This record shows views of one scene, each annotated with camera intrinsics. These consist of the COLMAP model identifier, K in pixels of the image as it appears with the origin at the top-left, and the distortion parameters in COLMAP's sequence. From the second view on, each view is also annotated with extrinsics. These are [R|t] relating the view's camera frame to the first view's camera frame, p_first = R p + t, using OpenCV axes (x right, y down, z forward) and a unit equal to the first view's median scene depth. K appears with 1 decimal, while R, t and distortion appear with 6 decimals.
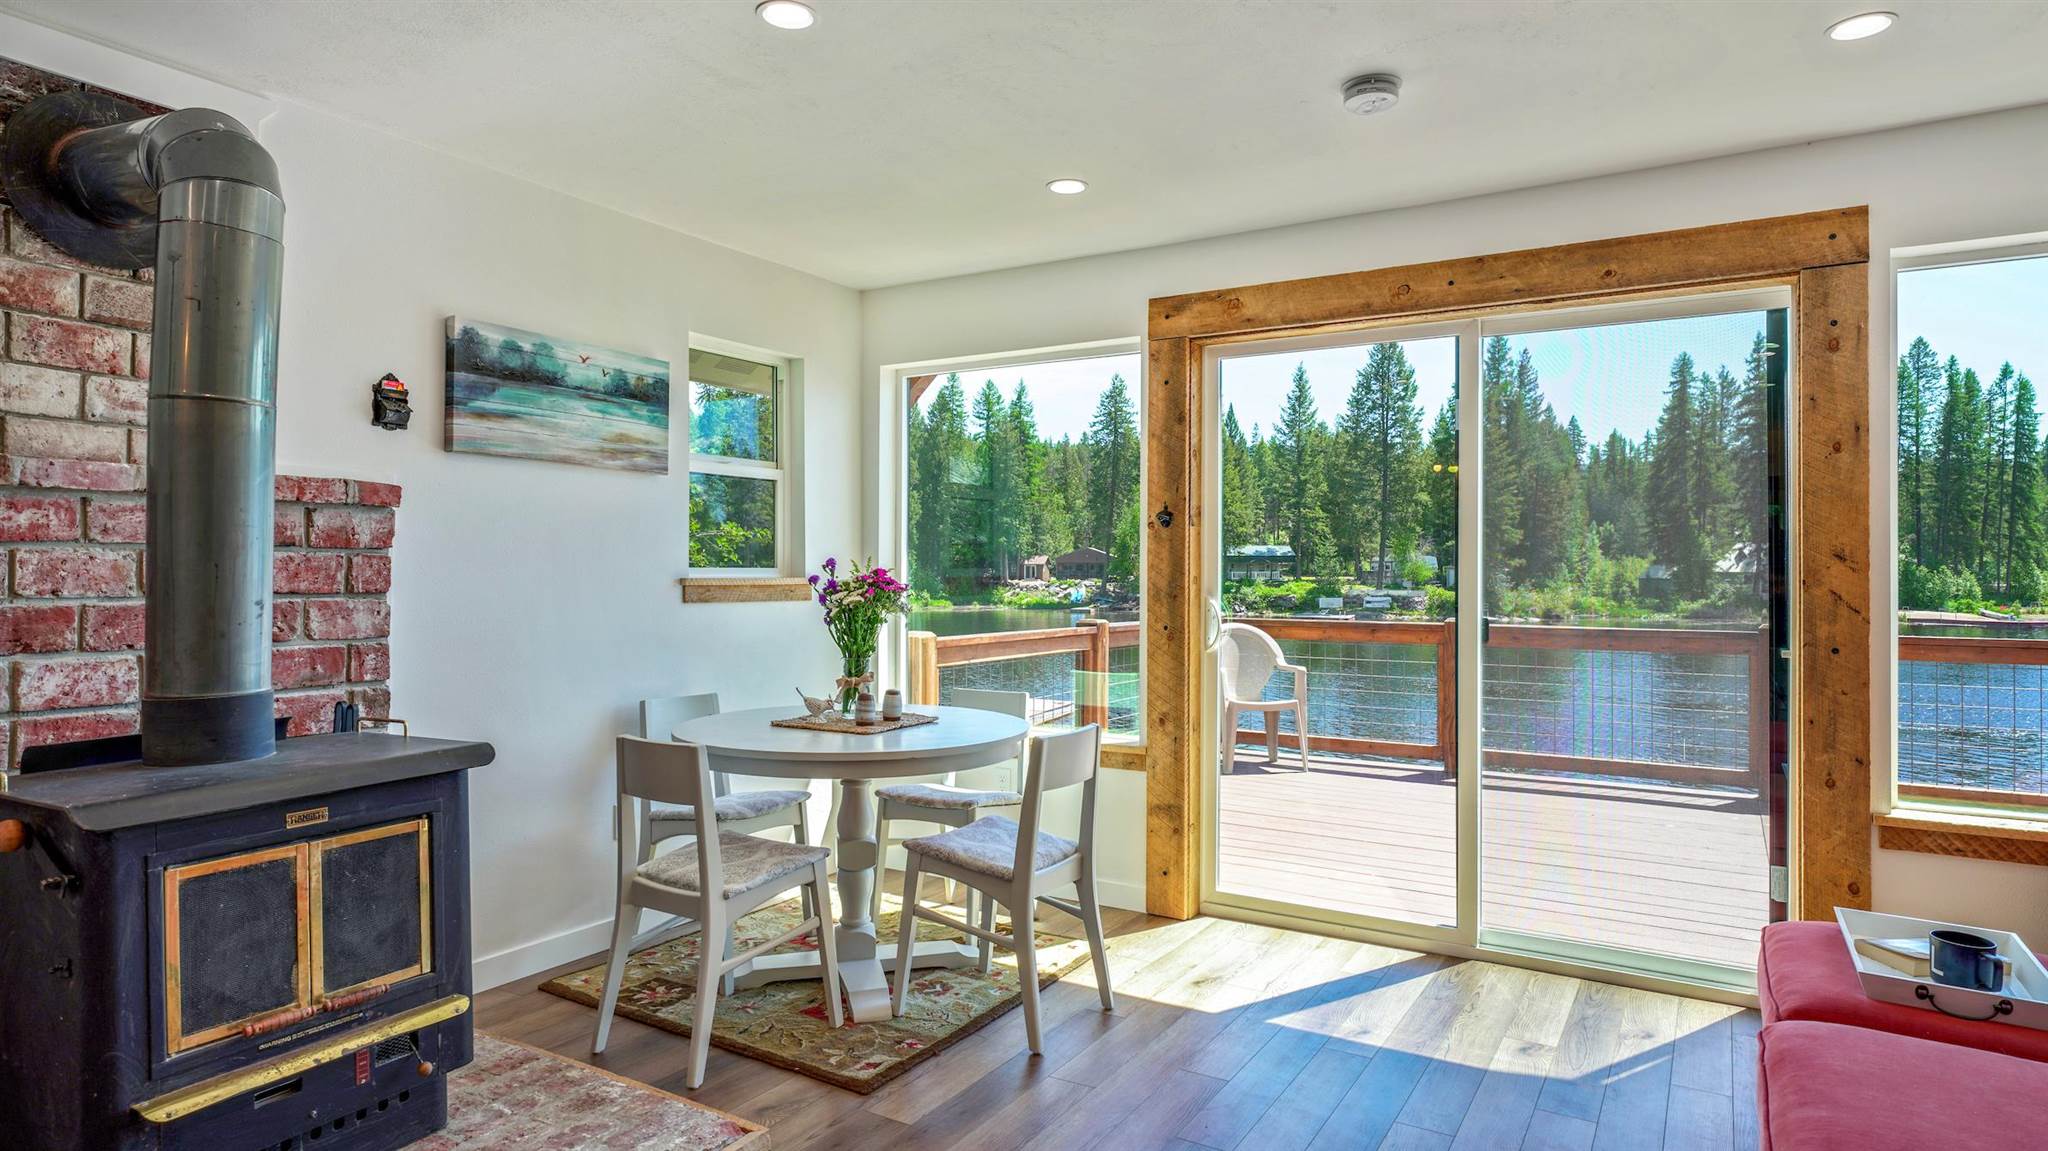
lens RADIAL K [[1134.4, 0, 1032.0], [0, 1134.4, 560.1], [0, 0, 1]] dist [0.004873, -0.002160]
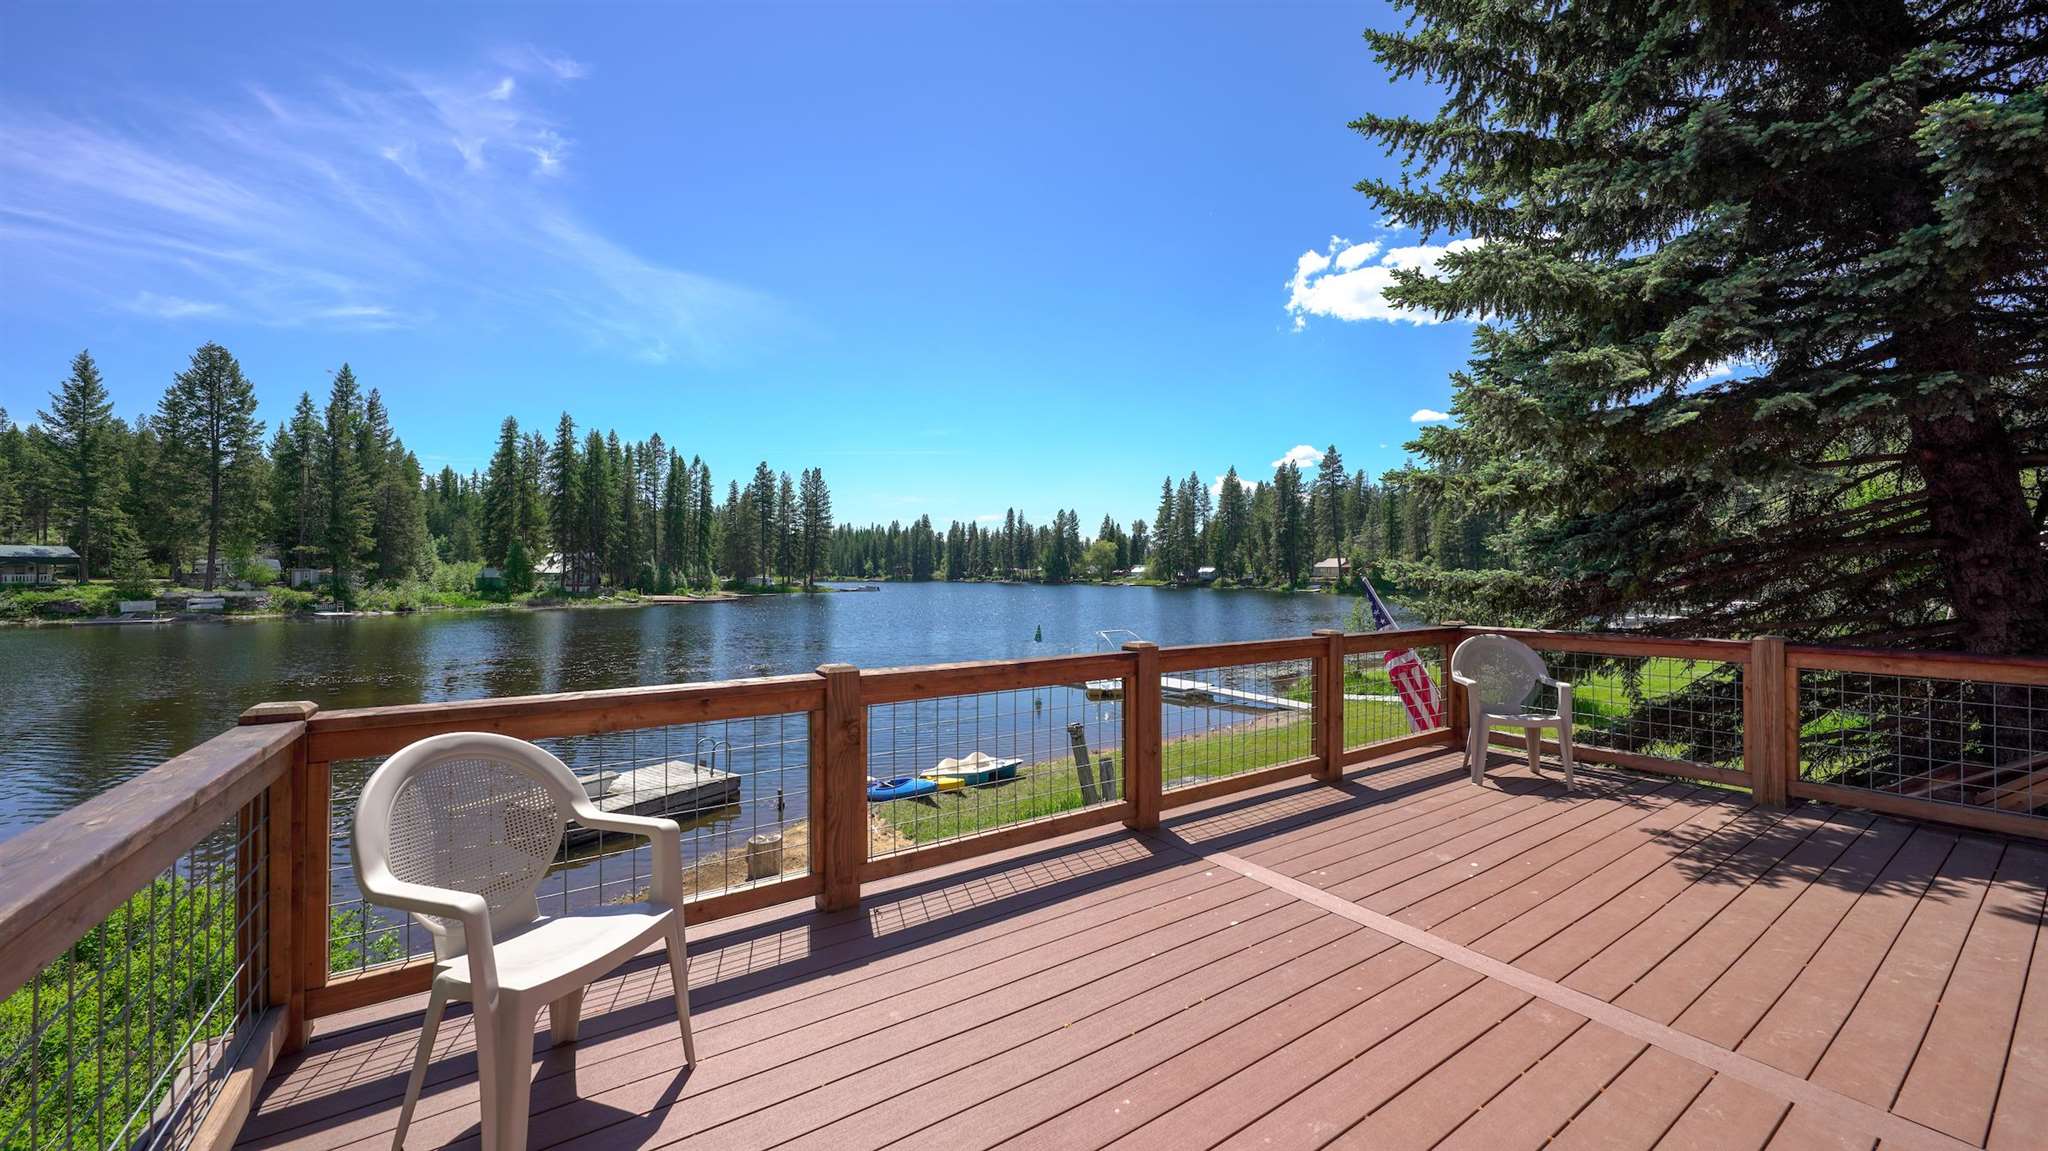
lens RADIAL K [[753.7, 0, 1028.0], [0, 753.7, 577.6], [0, 0, 1]] dist [-0.001466, 0.000727]
pose [[0.422867, -0.009962, 0.906137, 0.025308], [-0.005555, 0.999892, 0.013585, 0.000138], [-0.906175, -0.010778, 0.422766, 1.229820]]
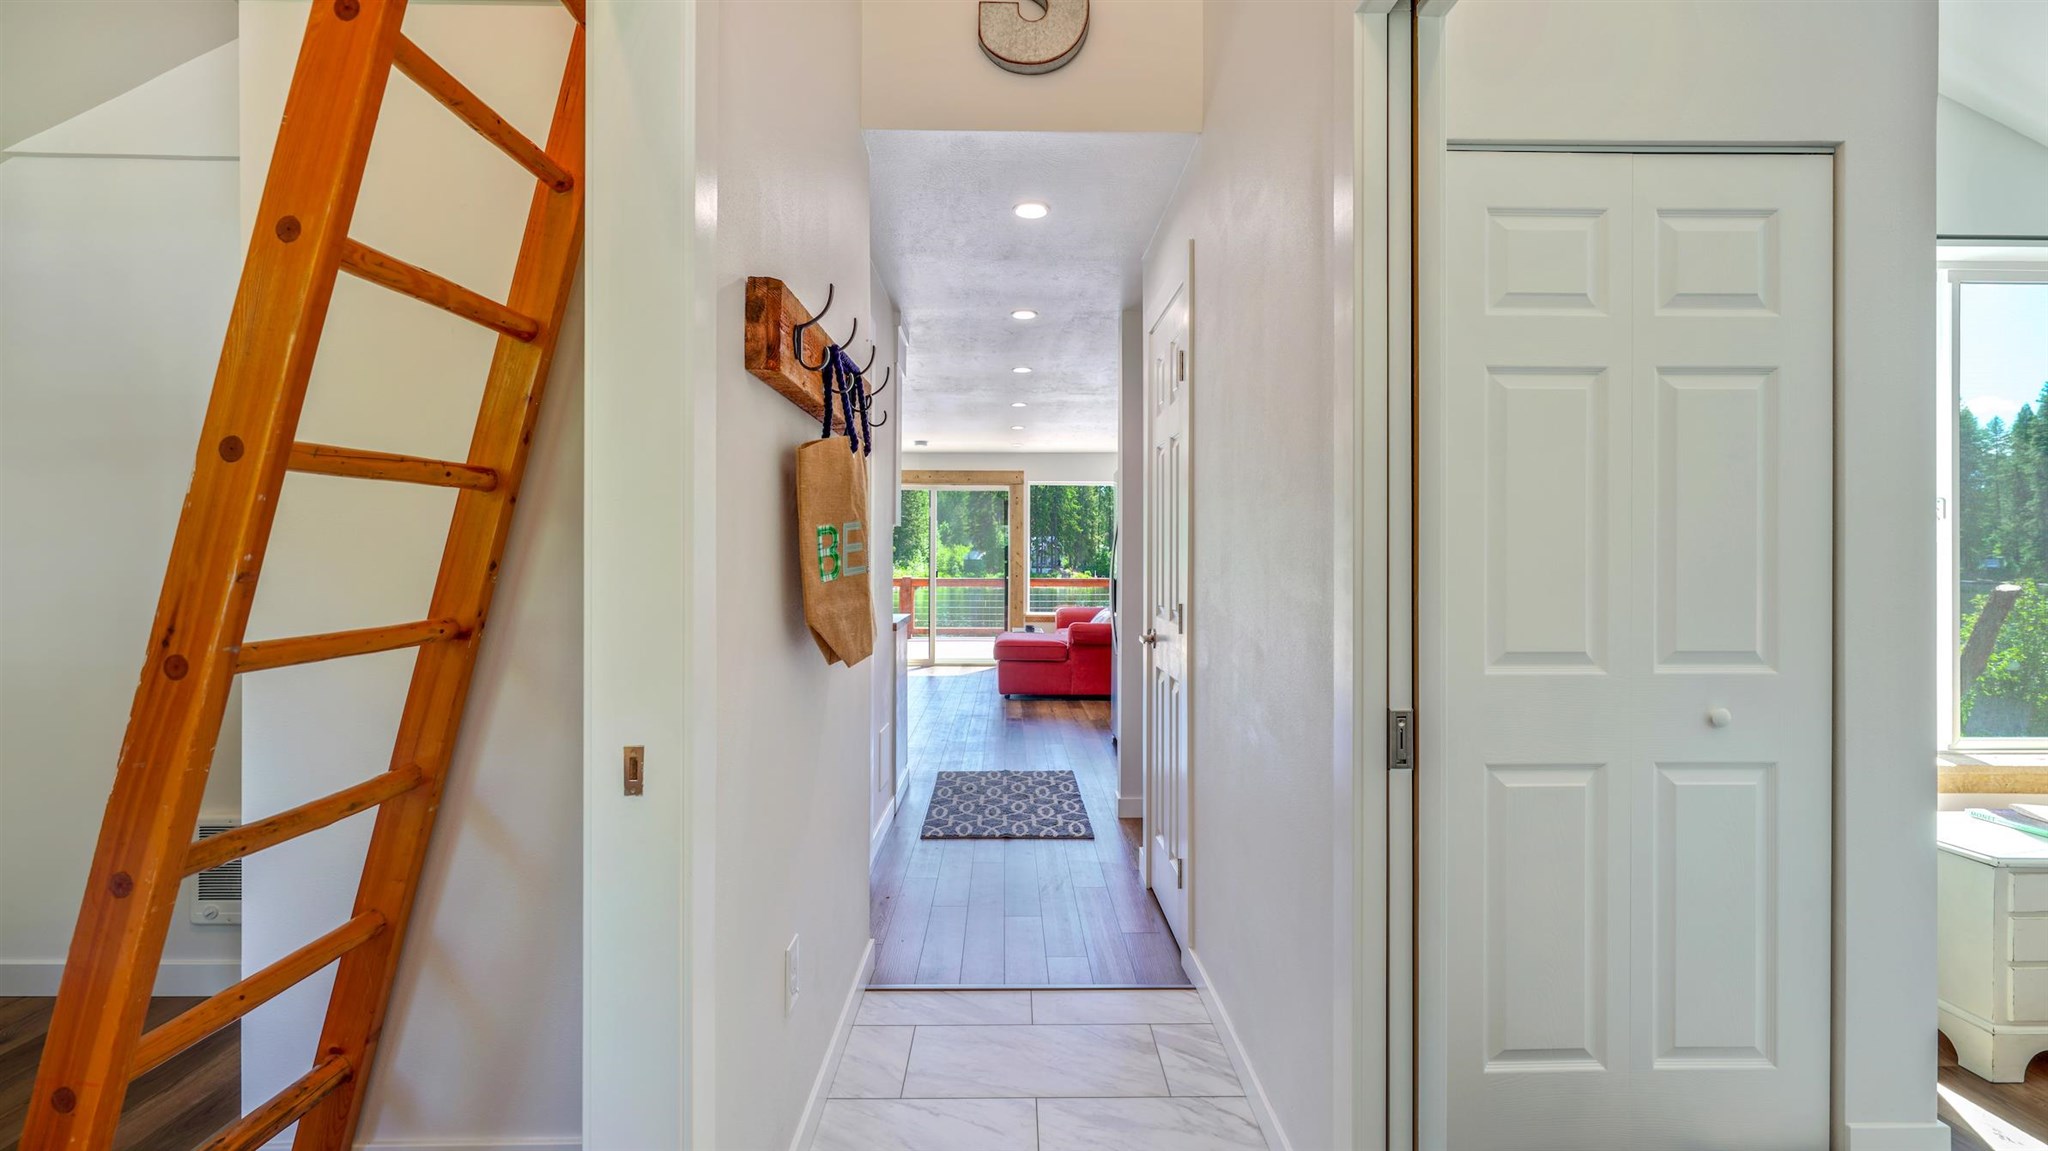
lens RADIAL K [[872.1, 0, 1031.0], [0, 872.1, 559.8], [0, 0, 1]] dist [0.000718, -0.000233]
pose [[0.842615, -0.004312, 0.538499, -0.748668], [-0.004006, 0.999890, 0.014274, -0.024306], [-0.538501, -0.014184, 0.842505, -1.318345]]
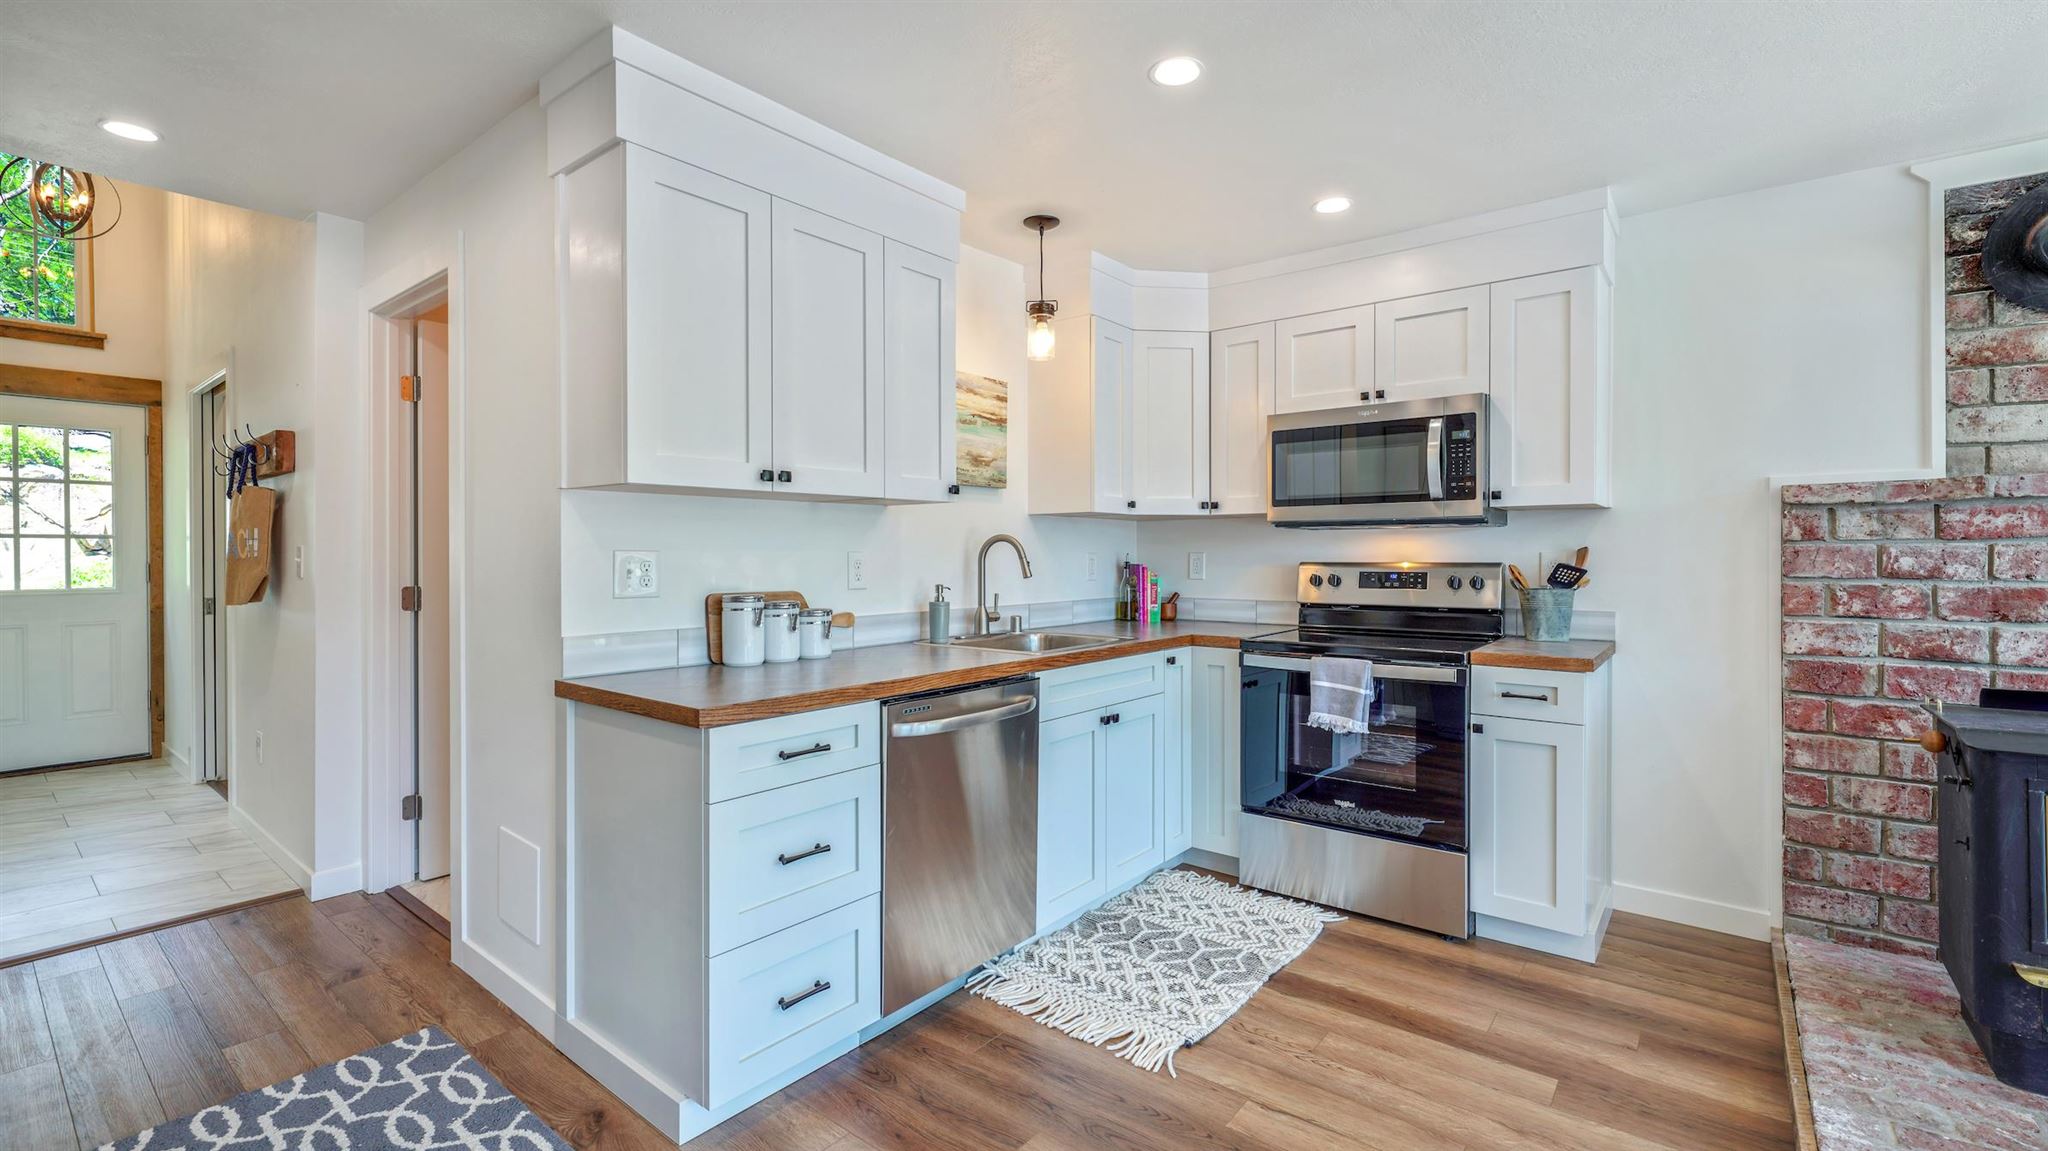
lens RADIAL K [[872.1, 0, 1014.8], [0, 872.1, 558.2], [0, 0, 1]] dist [0.000718, -0.000233]
pose [[-0.137085, 0.000891, -0.990559, 0.173904], [0.006466, 0.999979, 0.000004, -0.000185], [0.990538, -0.006405, -0.137088, -0.006671]]
